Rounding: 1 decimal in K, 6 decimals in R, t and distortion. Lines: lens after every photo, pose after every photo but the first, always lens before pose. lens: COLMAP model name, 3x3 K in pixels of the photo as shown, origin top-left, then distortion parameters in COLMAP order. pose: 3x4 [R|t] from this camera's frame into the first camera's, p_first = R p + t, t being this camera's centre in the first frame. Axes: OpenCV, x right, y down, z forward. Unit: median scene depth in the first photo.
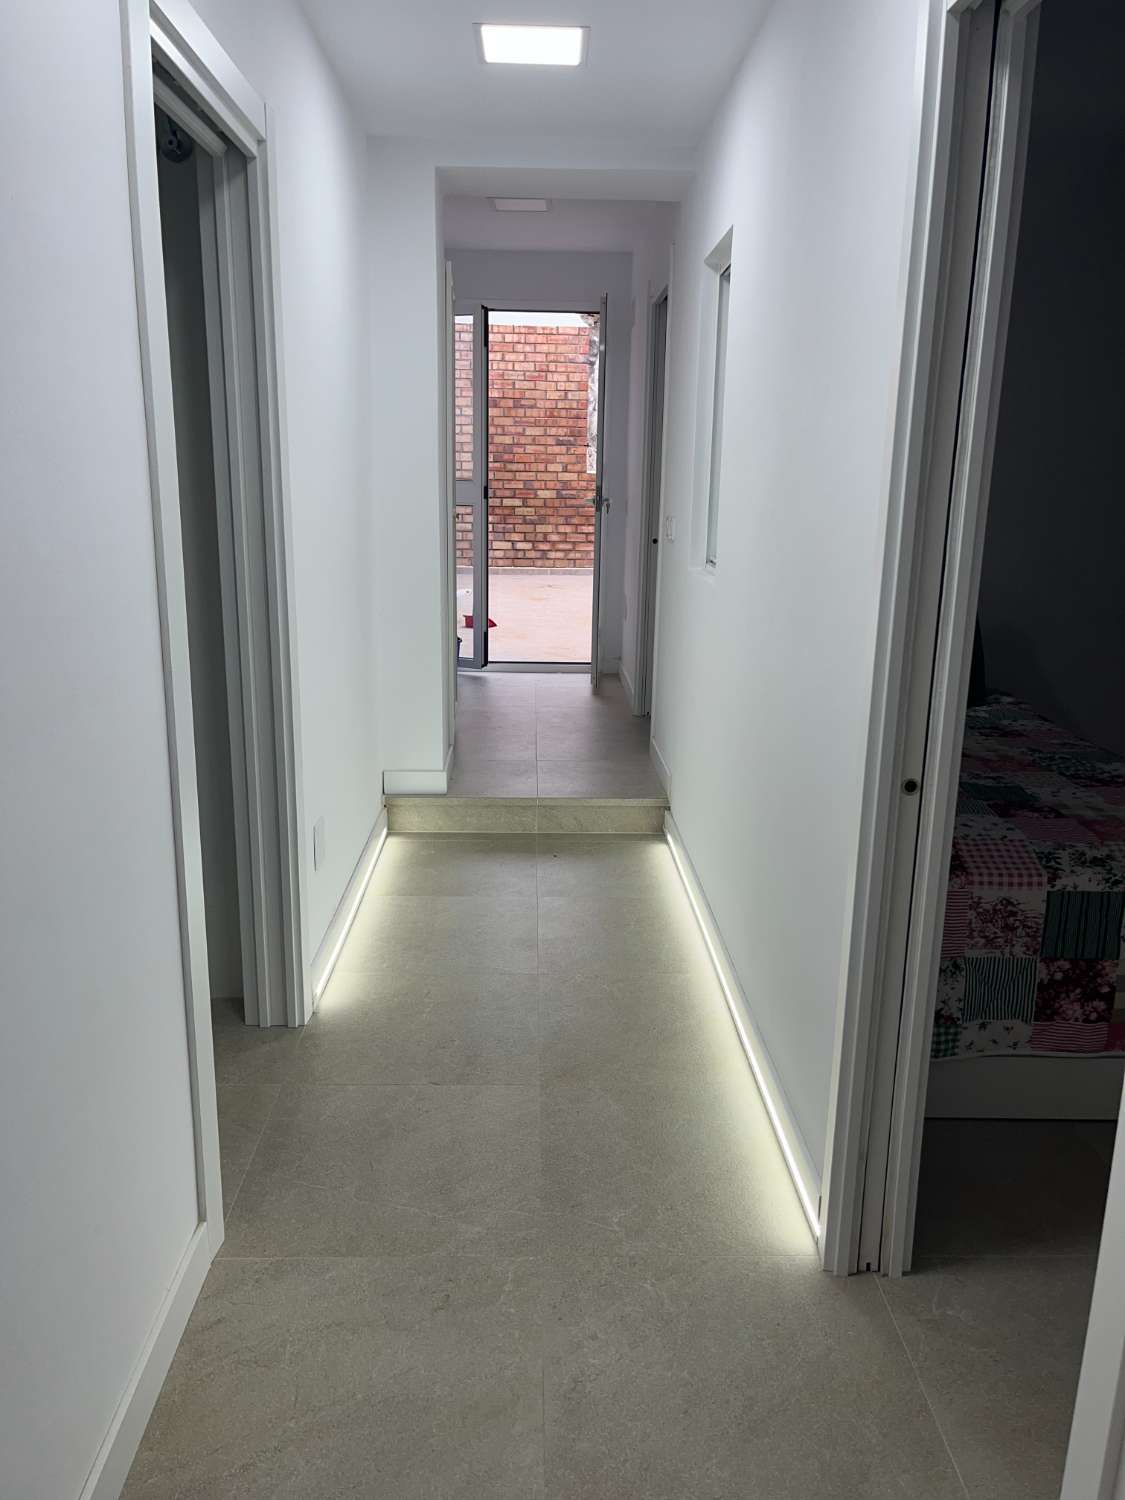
lens RADIAL K [[1137.3, 0, 566.5], [0, 1137.3, 747.0], [0, 0, 1]] dist [0.066398, -0.085905]
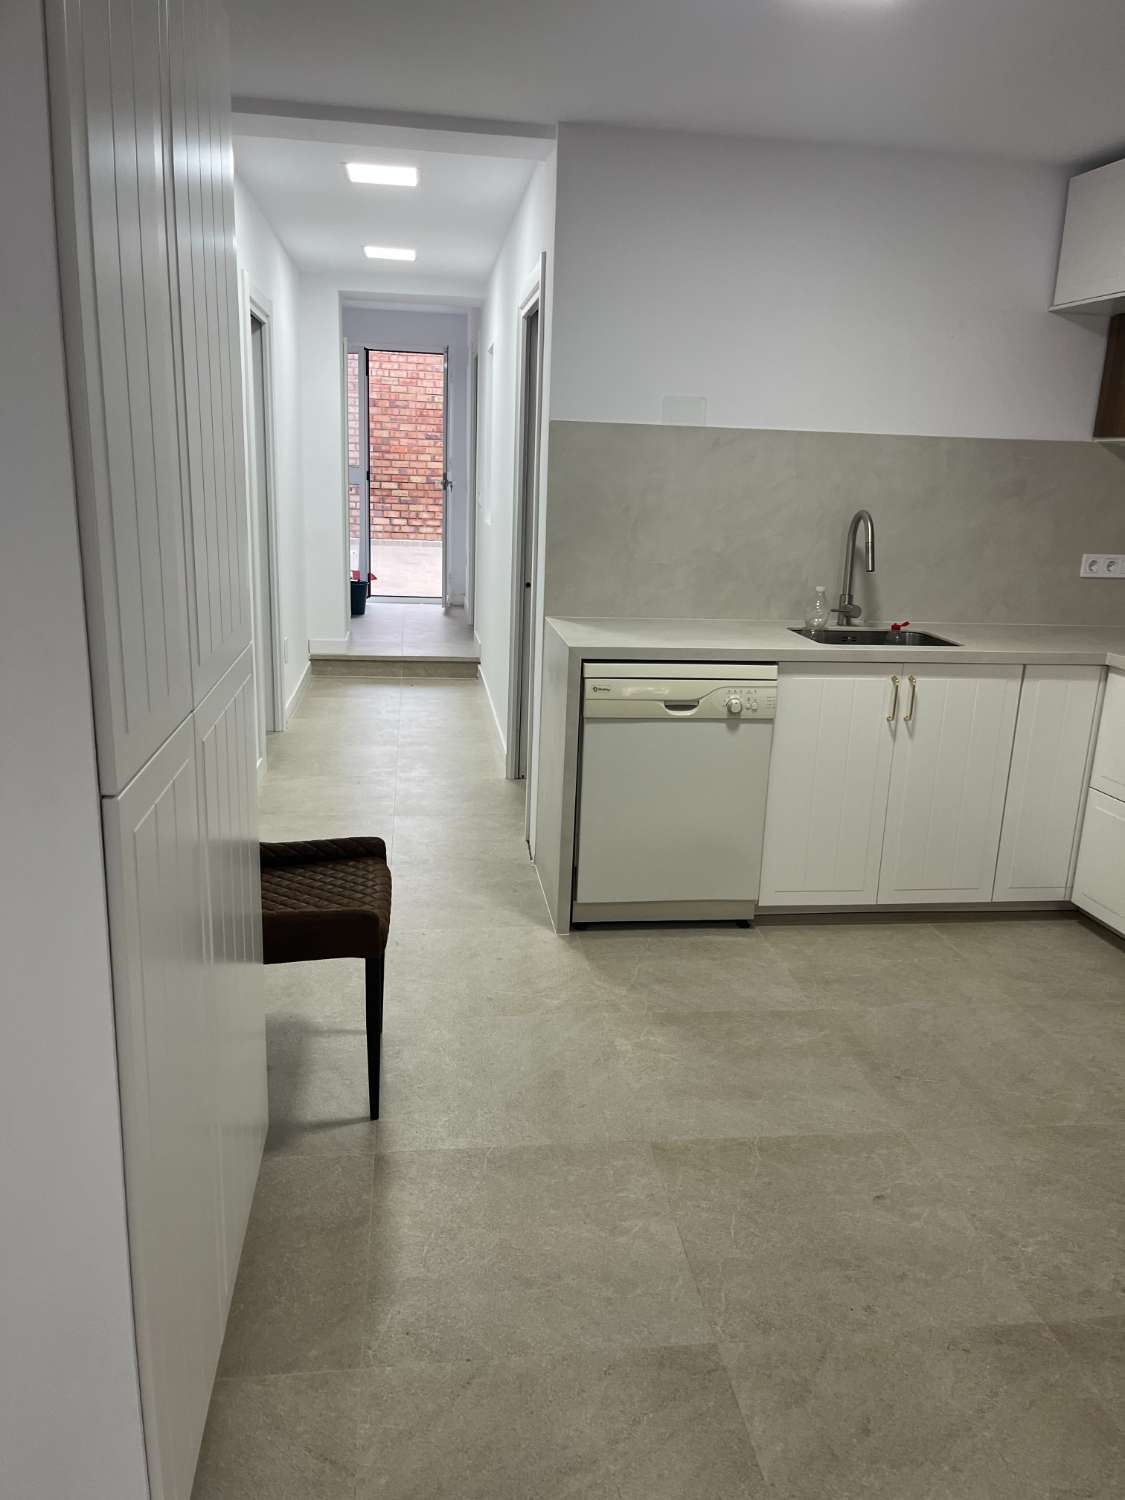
lens RADIAL K [[1137.3, 0, 576.8], [0, 1137.3, 764.5], [0, 0, 1]] dist [0.066398, -0.085905]
pose [[0.993976, -0.006828, 0.109381, 0.015564], [0.004318, 0.999722, 0.023166, 0.055657], [-0.109509, -0.022555, 0.993730, -0.240421]]
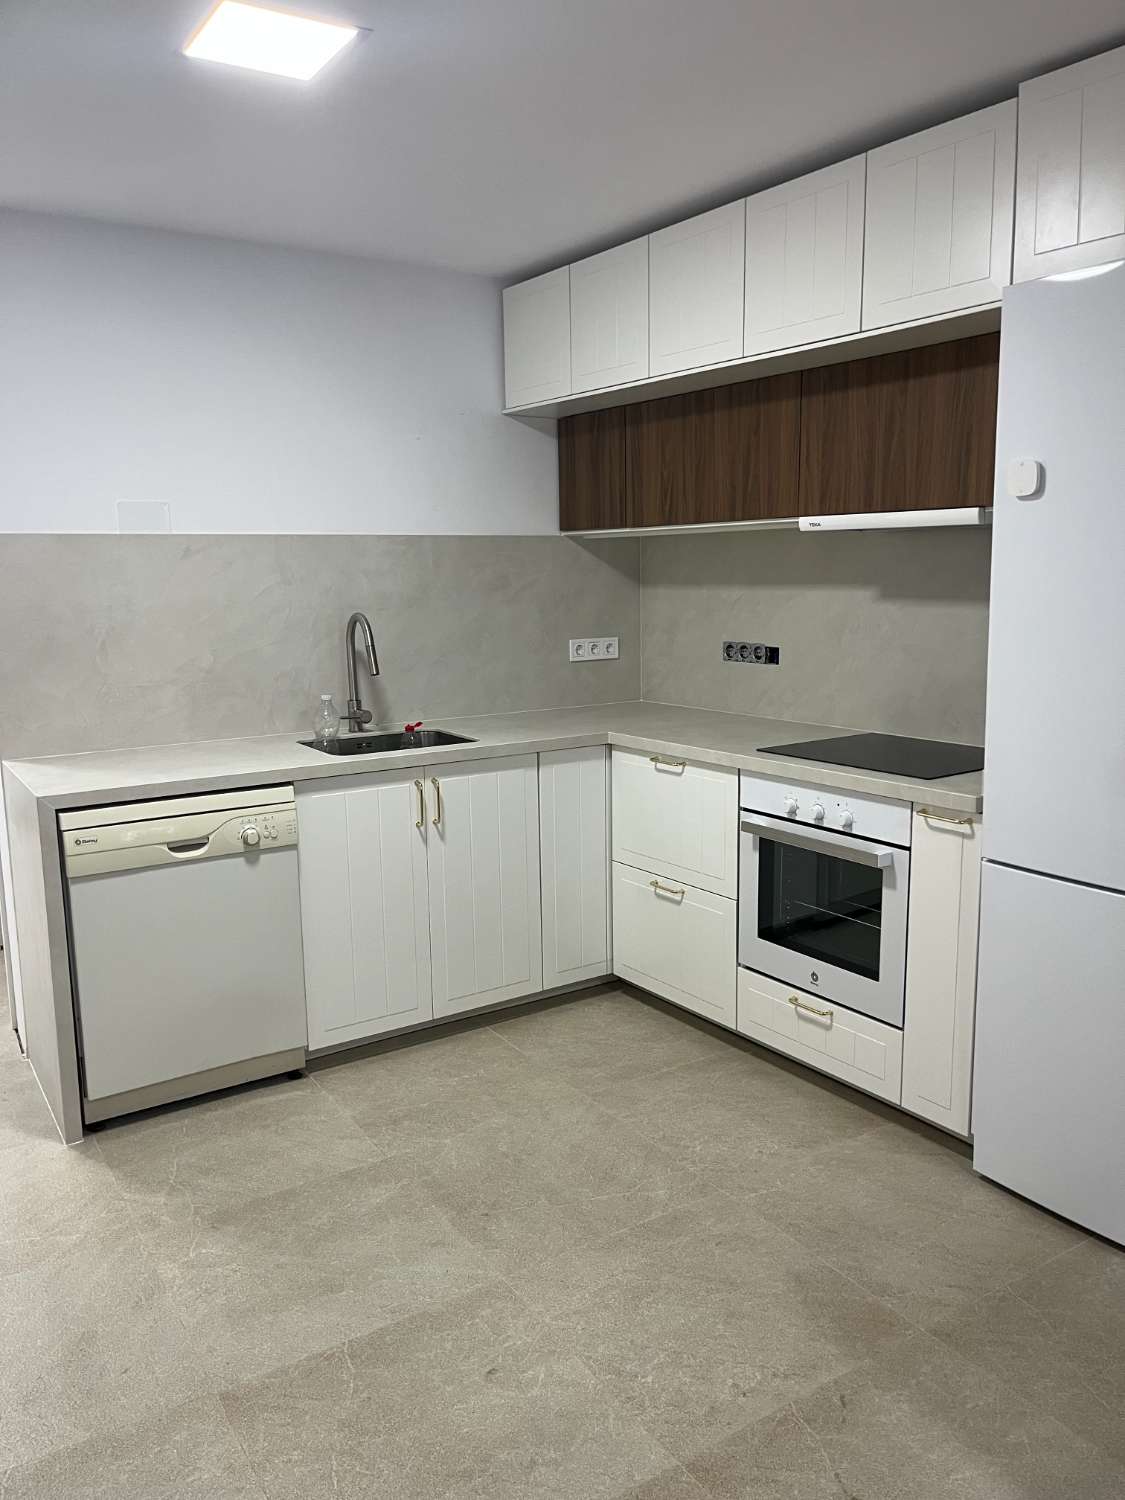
lens RADIAL K [[1137.3, 0, 578.8], [0, 1137.3, 759.1], [0, 0, 1]] dist [0.066398, -0.085905]
pose [[0.854700, -0.116922, 0.505783, 0.020763], [0.151046, 0.988163, -0.026812, 0.049200], [-0.496662, 0.099312, 0.862244, -0.222328]]
